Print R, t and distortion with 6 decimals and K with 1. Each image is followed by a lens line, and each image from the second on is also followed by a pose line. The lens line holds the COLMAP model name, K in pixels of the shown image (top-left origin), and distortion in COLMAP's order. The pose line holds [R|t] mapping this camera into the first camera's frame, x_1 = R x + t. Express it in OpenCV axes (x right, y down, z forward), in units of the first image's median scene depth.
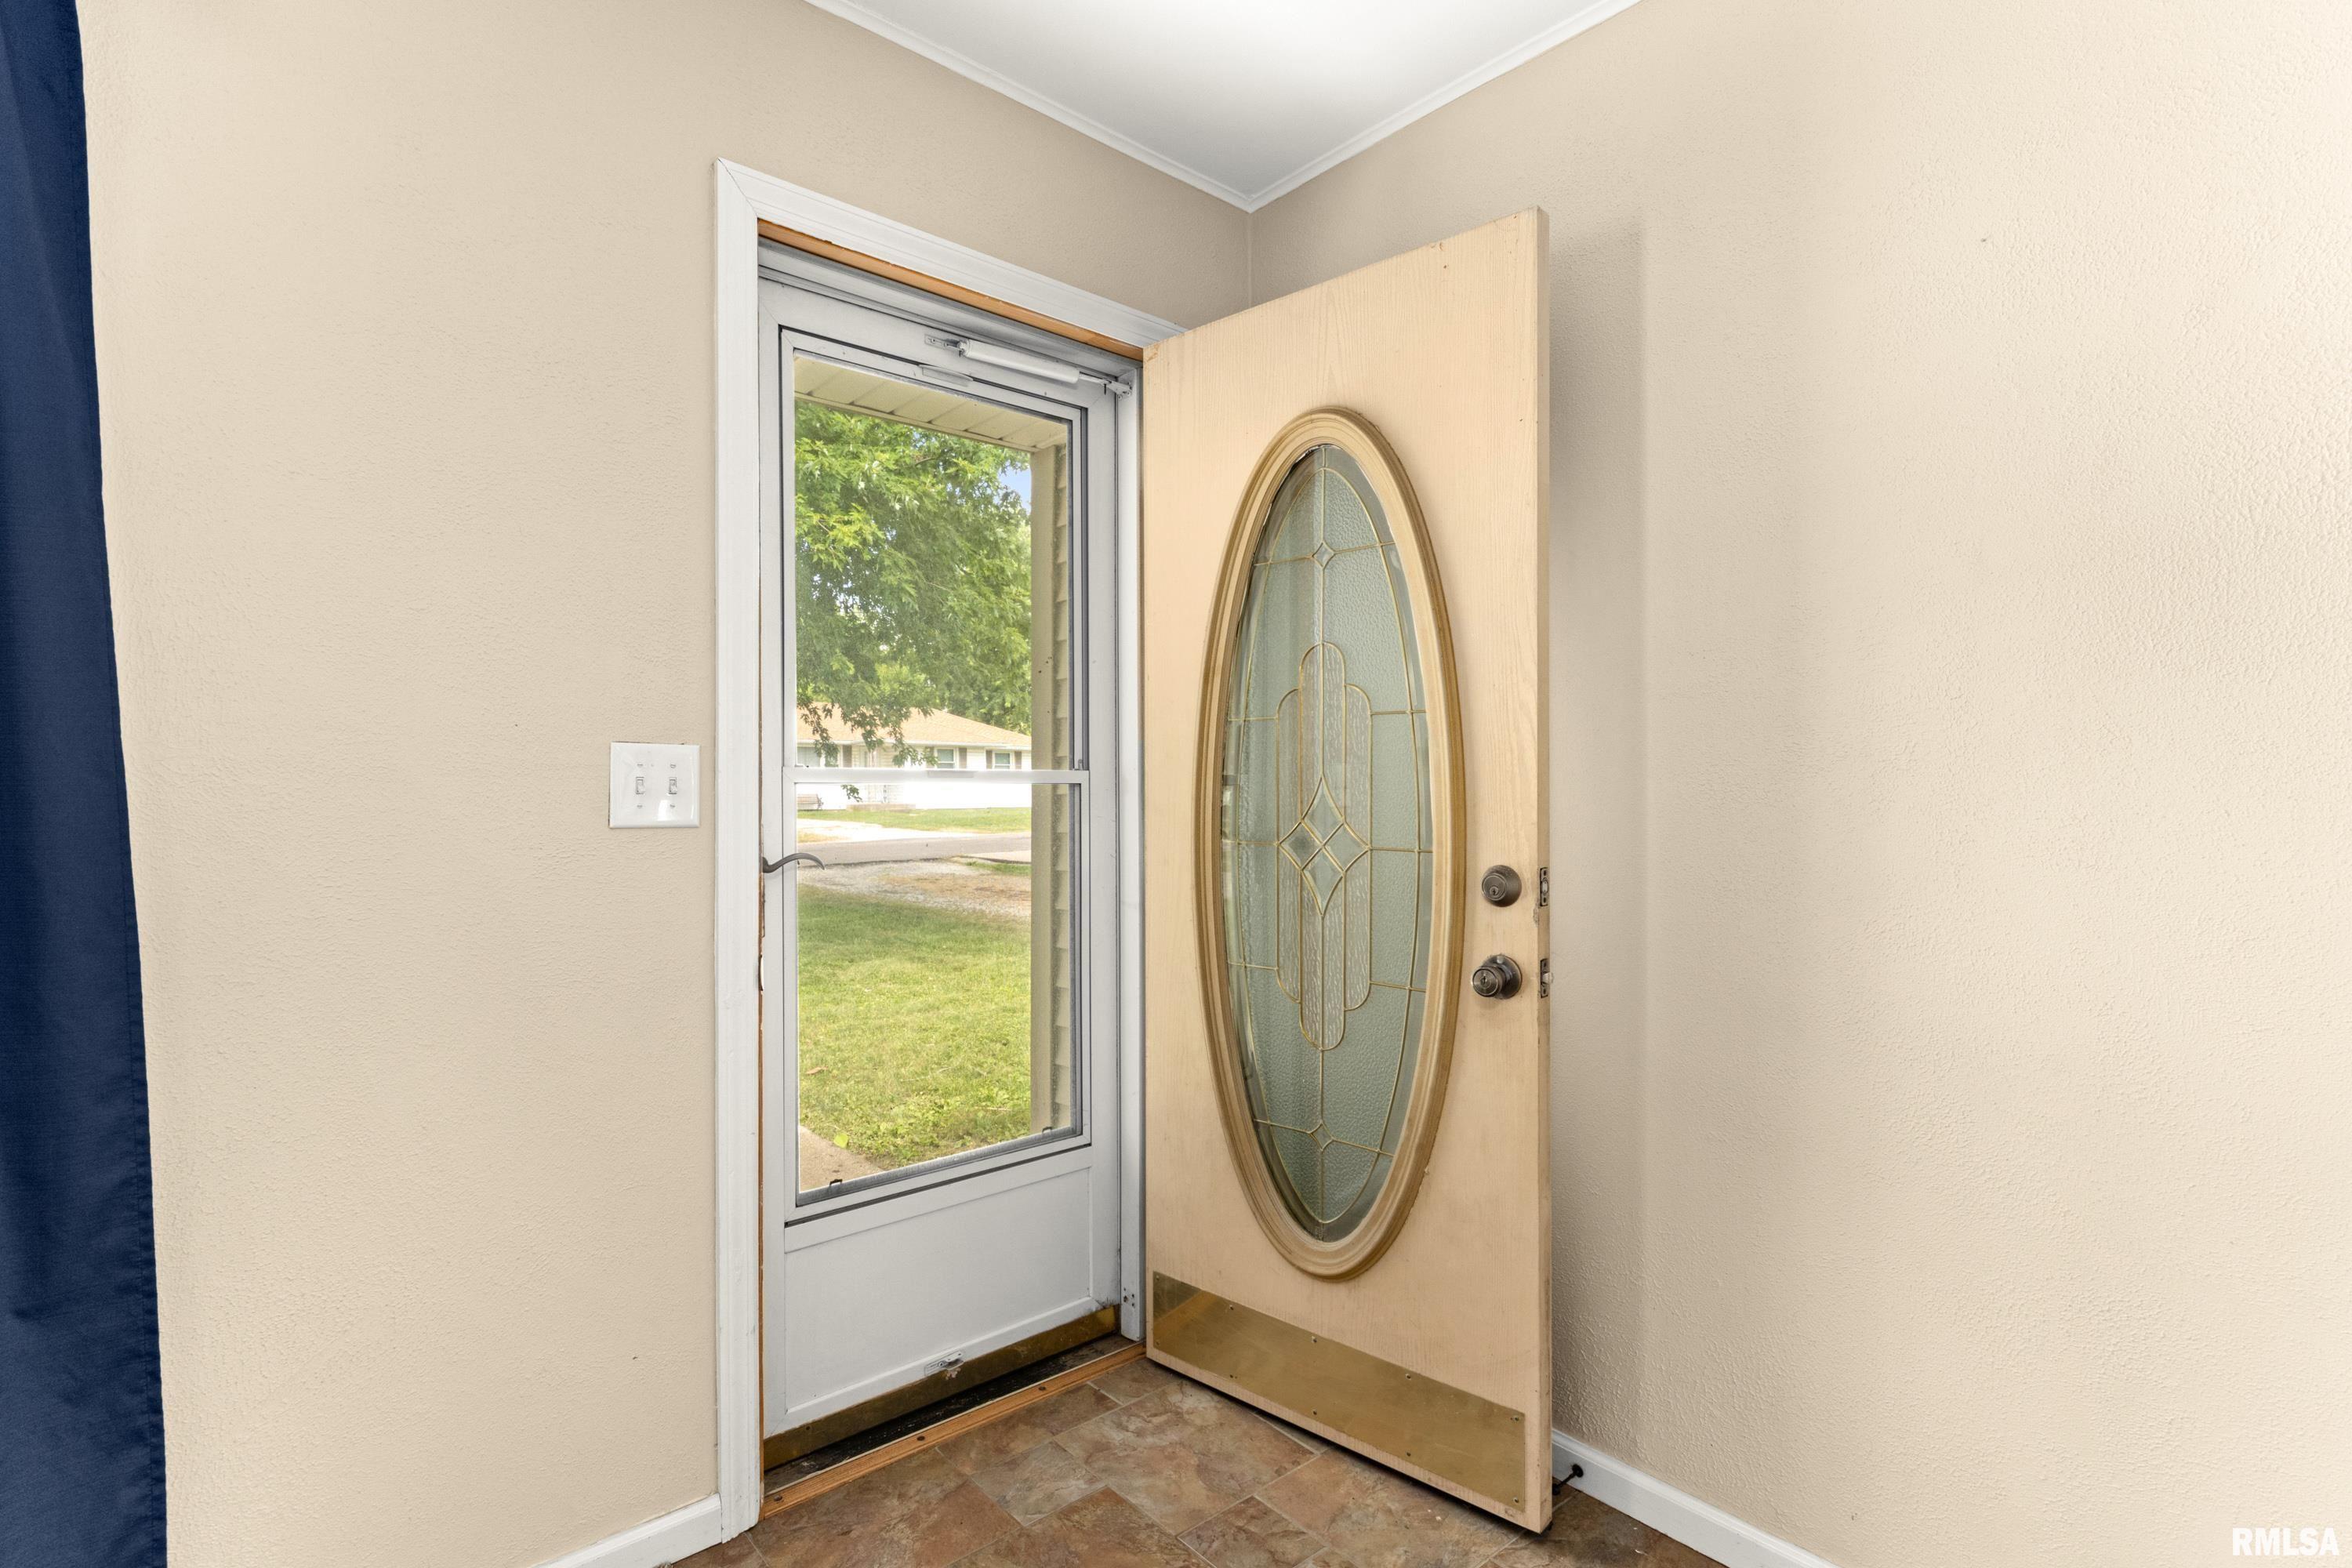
lens RADIAL K [[1122.6, 0, 1176.0], [0, 1122.6, 784.0], [0, 0, 1]] dist [-0.000375, -0.000103]
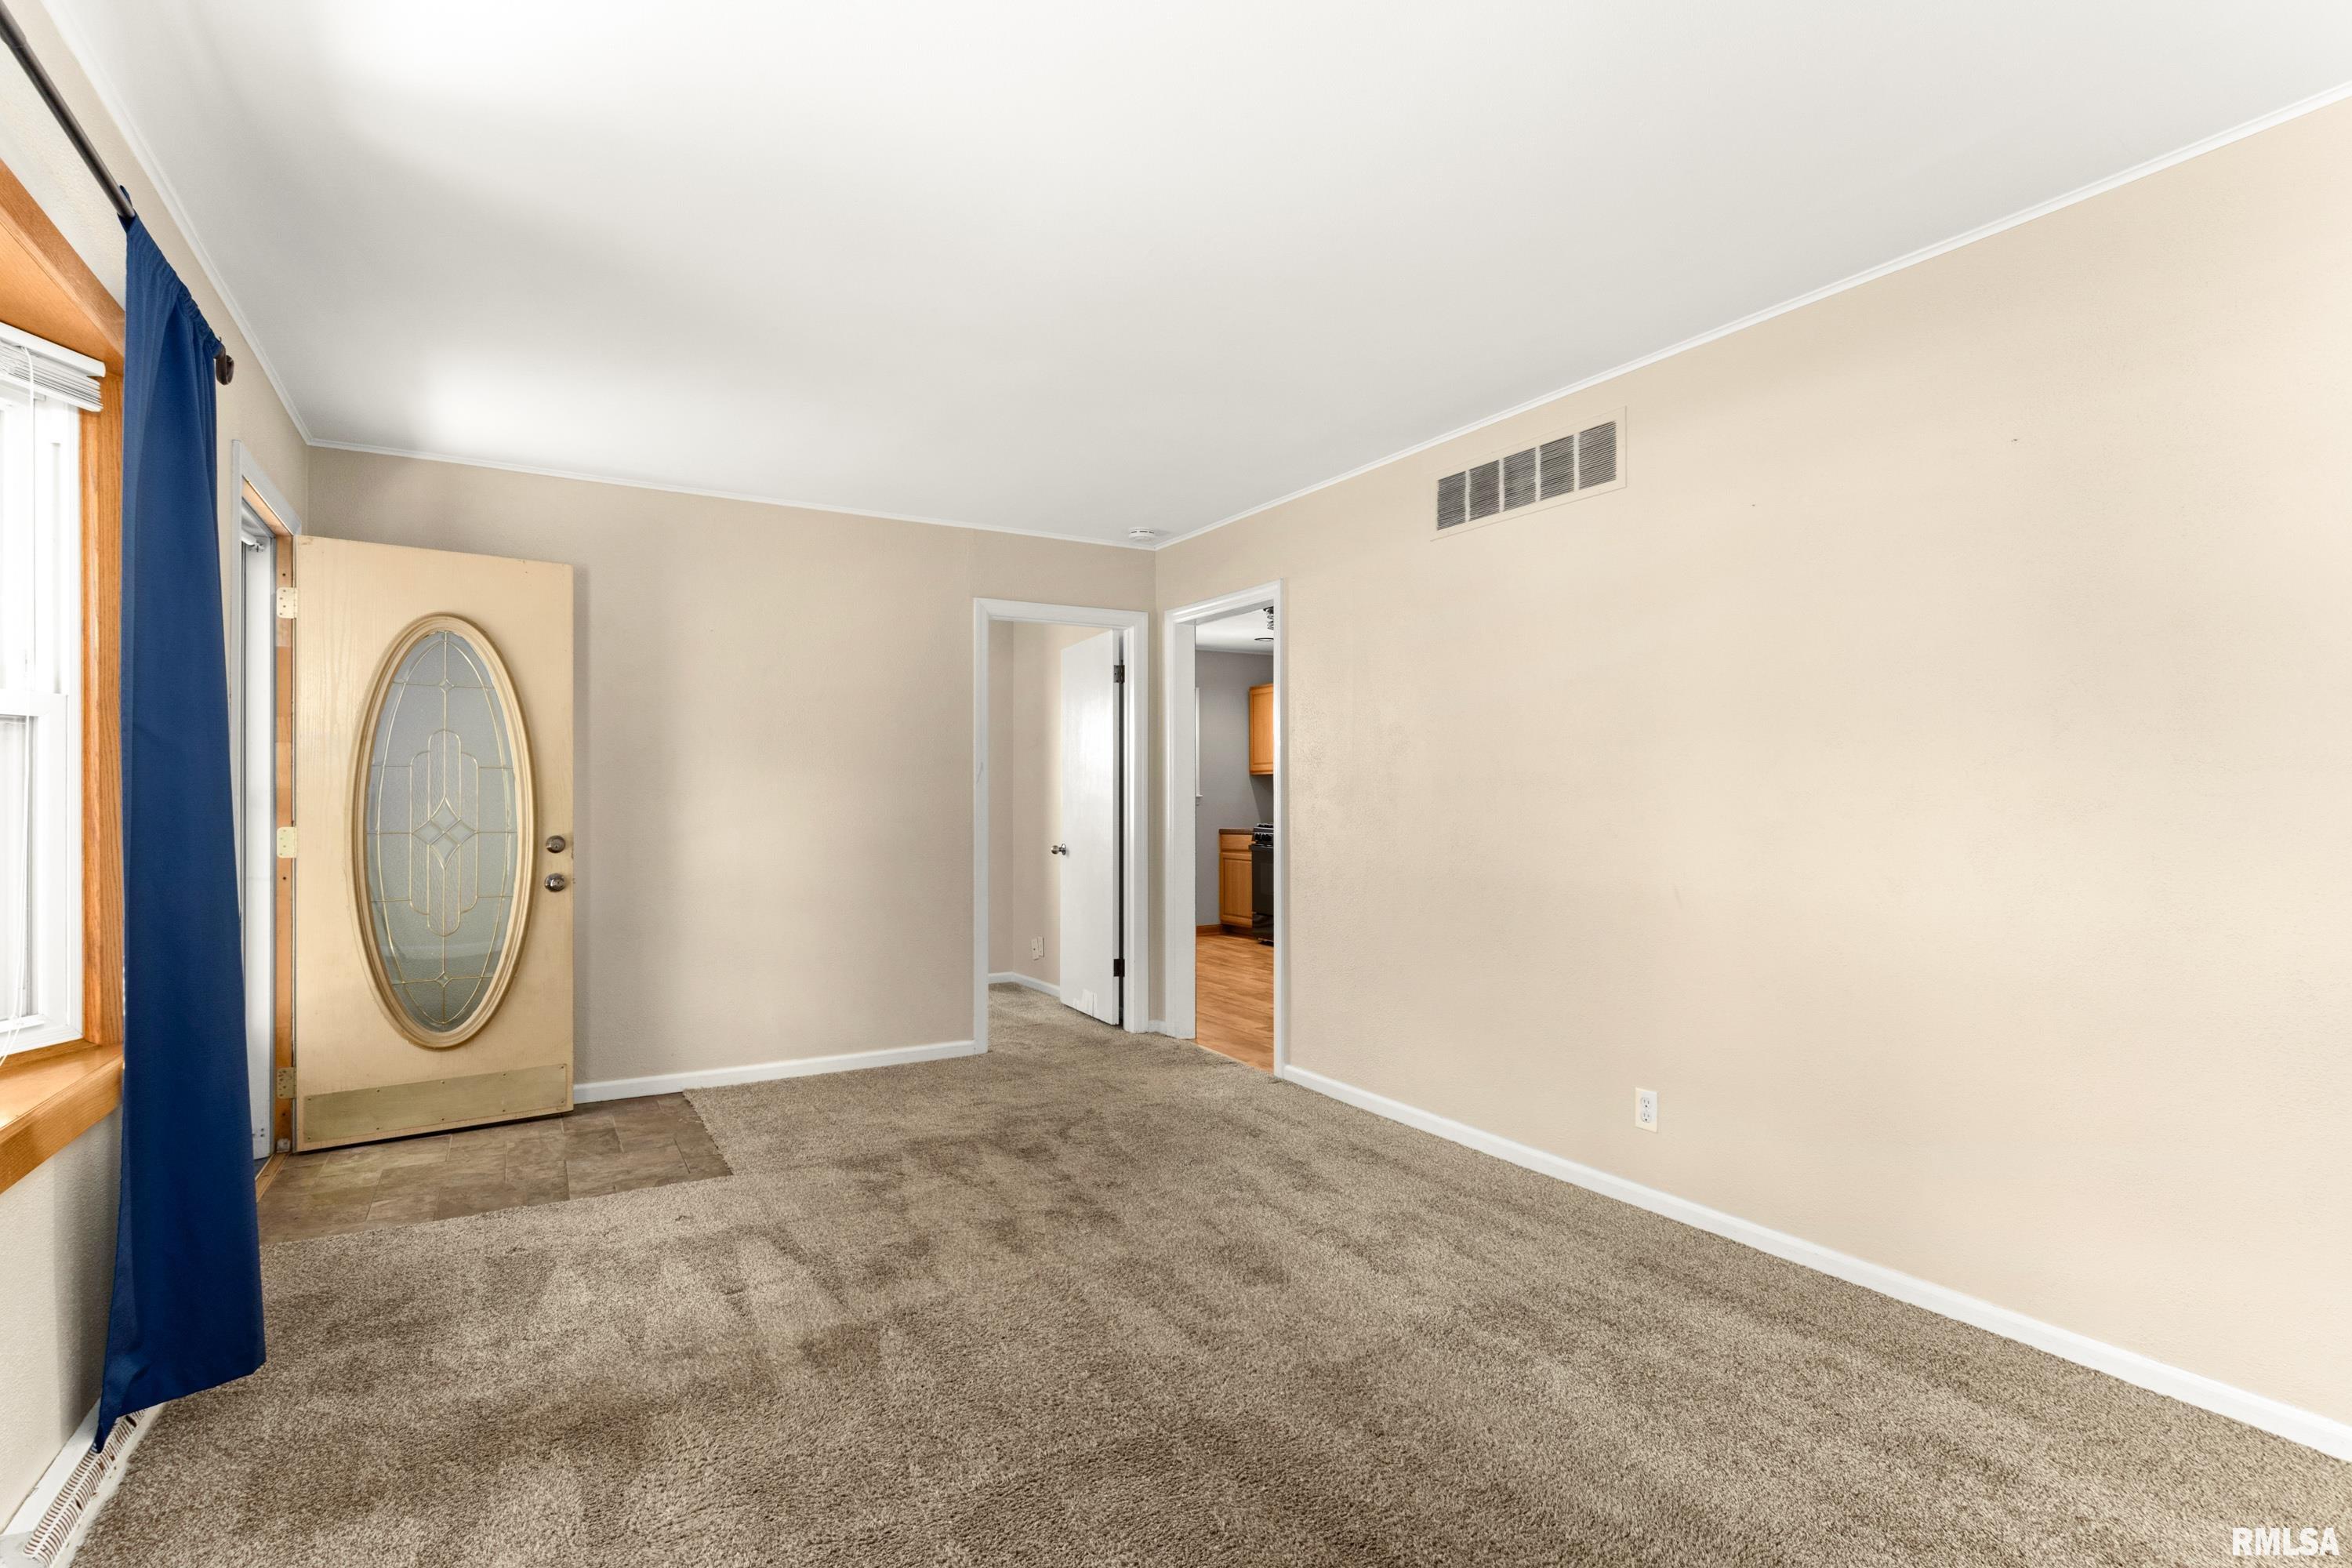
lens RADIAL K [[1122.6, 0, 1176.0], [0, 1122.6, 784.0], [0, 0, 1]] dist [-0.000375, -0.000103]
pose [[0.178001, 0.008086, 0.983997, -1.726192], [0.000385, 0.999966, -0.008287, -0.015305], [-0.984030, 0.001854, 0.177992, -0.677199]]
